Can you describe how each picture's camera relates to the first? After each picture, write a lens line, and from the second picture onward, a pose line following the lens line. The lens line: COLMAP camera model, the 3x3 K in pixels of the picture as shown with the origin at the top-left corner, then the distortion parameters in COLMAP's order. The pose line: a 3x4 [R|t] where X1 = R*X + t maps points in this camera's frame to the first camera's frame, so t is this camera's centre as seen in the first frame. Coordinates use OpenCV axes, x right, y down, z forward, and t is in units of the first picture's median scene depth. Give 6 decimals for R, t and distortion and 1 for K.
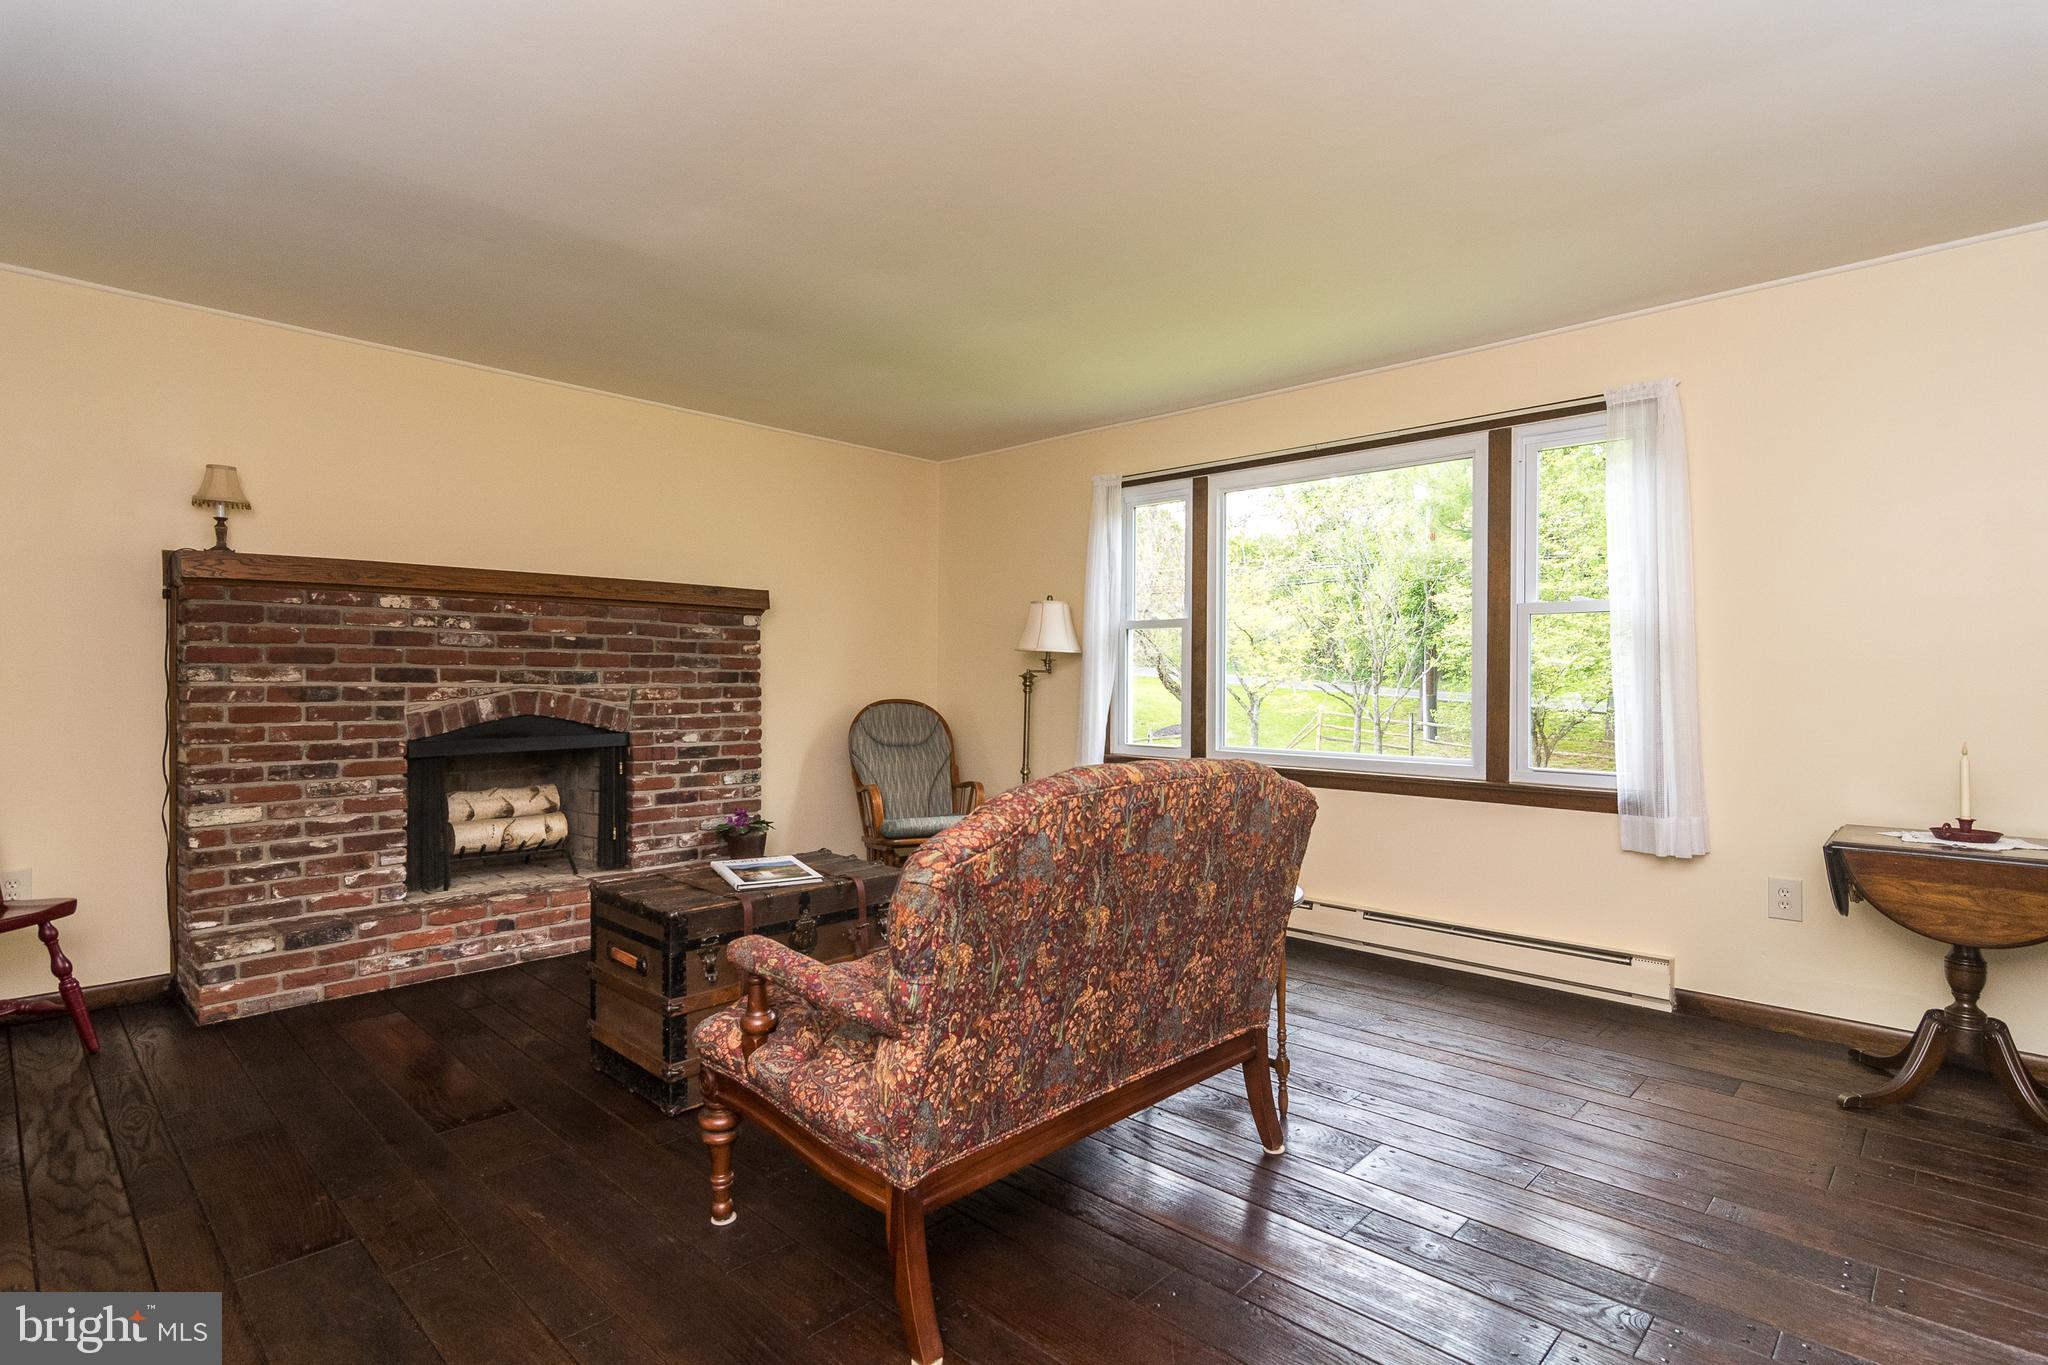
lens RADIAL K [[1011.8, 0, 1027.1], [0, 1011.8, 681.6], [0, 0, 1]] dist [0.003958, 0.000396]
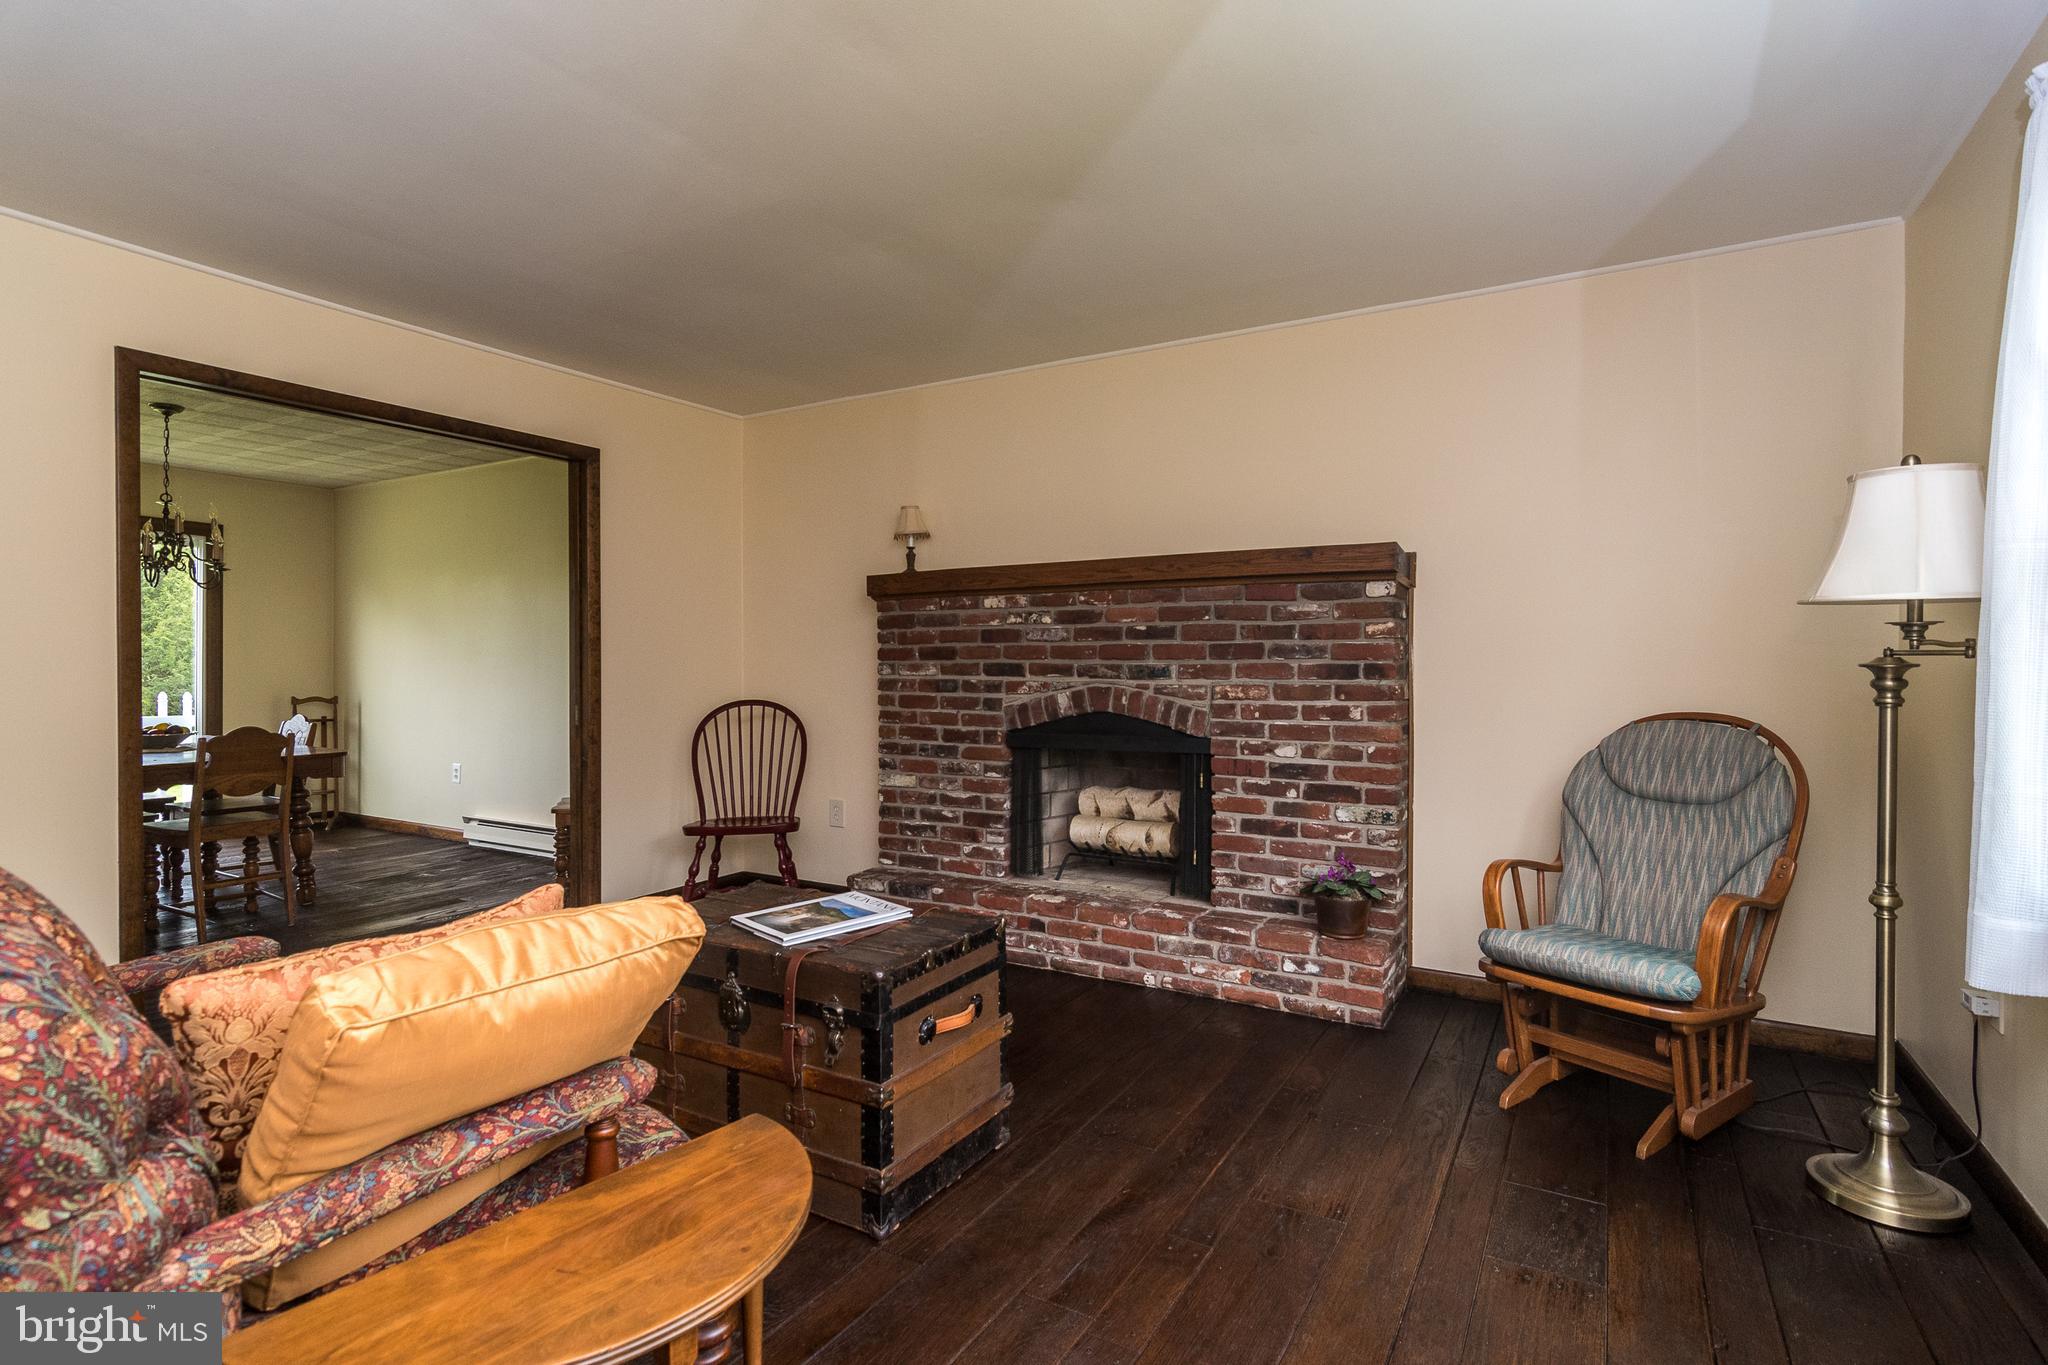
lens RADIAL K [[1011.8, 0, 1022.3], [0, 1011.8, 674.4], [0, 0, 1]] dist [0.003958, 0.000396]
pose [[0.226125, -0.000471, -0.974098, 0.407132], [-0.005824, 0.999981, -0.001836, 0.000544], [0.974081, 0.006089, 0.226118, 0.721263]]
